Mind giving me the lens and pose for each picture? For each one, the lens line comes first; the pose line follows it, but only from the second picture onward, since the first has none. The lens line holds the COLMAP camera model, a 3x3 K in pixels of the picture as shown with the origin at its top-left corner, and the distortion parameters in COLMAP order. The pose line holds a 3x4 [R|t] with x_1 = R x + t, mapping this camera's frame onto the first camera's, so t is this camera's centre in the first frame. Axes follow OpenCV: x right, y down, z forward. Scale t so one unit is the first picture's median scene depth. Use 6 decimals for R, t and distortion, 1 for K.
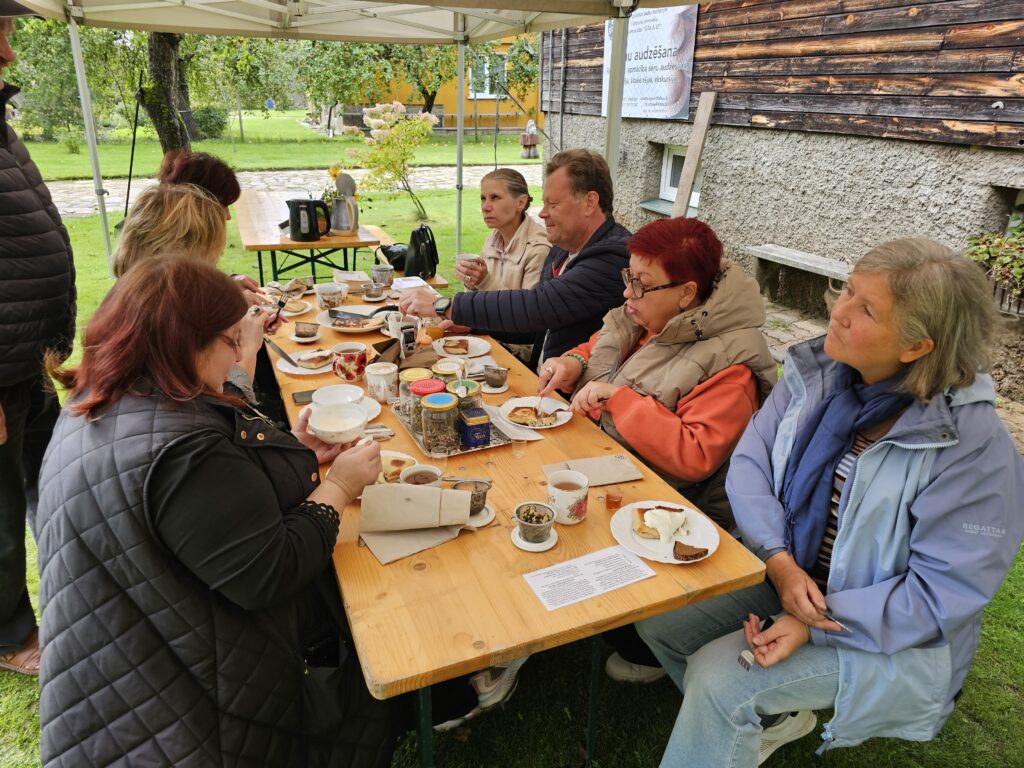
lens RADIAL K [[678.2, 0, 512.0], [0, 678.2, 384.0], [0, 0, 1]] dist [-0.003126, 0.022053]
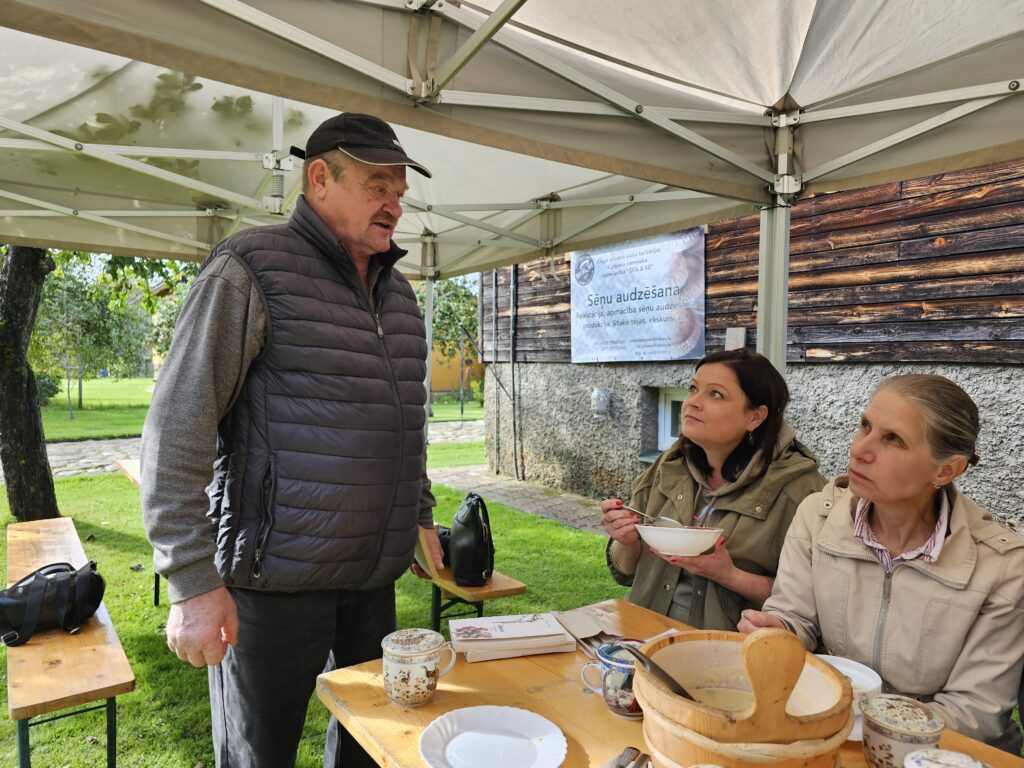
lens RADIAL K [[683.0, 0, 515.4], [0, 683.0, 373.0], [0, 0, 1]] dist [0.034969, -0.044564]
pose [[0.972800, -0.010509, 0.231409, -0.202225], [0.098309, 0.923276, -0.371345, -0.084196], [-0.209752, 0.383994, 0.899195, 0.311992]]
